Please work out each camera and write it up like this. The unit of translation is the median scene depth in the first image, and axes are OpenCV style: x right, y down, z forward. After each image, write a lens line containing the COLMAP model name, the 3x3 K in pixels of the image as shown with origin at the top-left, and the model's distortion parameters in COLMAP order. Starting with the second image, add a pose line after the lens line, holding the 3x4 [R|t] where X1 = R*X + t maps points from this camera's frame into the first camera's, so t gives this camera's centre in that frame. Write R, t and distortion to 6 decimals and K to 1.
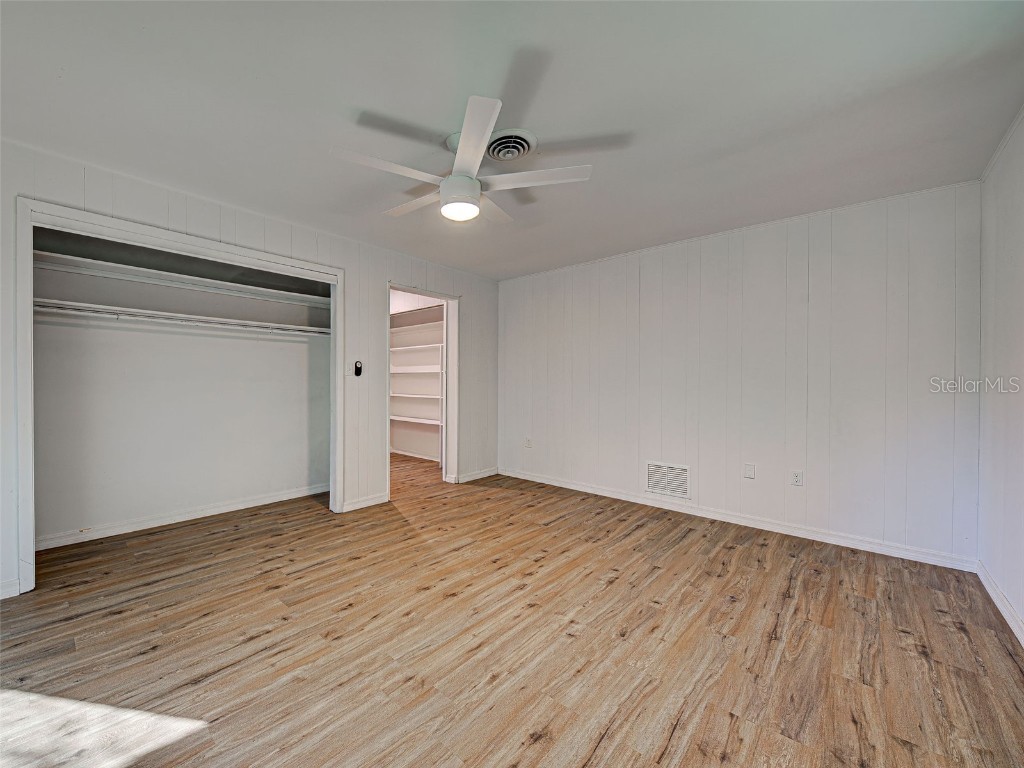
lens RADIAL K [[418.3, 0, 512.0], [0, 418.3, 384.0], [0, 0, 1]] dist [-0.000138, -0.000067]
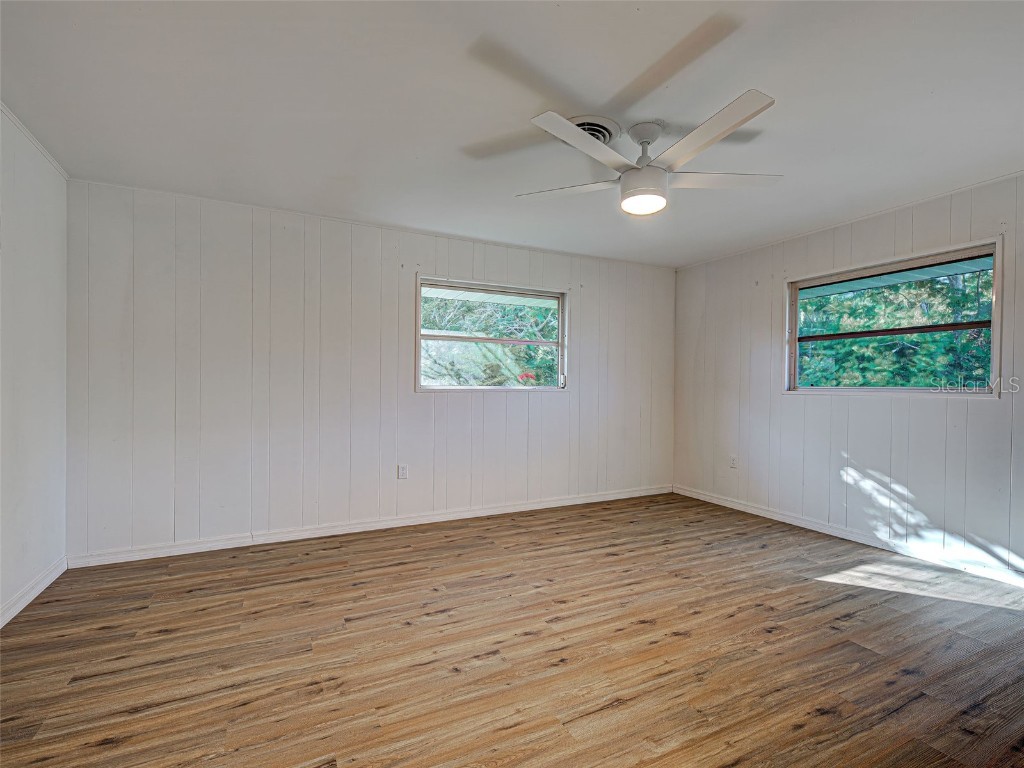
lens RADIAL K [[488.3, 0, 512.0], [0, 488.3, 384.0], [0, 0, 1]] dist [-0.001020, -0.000299]
pose [[-0.876095, -0.014509, 0.481919, -0.361602], [-0.015831, 0.999874, 0.001324, 0.030554], [-0.481878, -0.006469, -0.876215, 1.920483]]
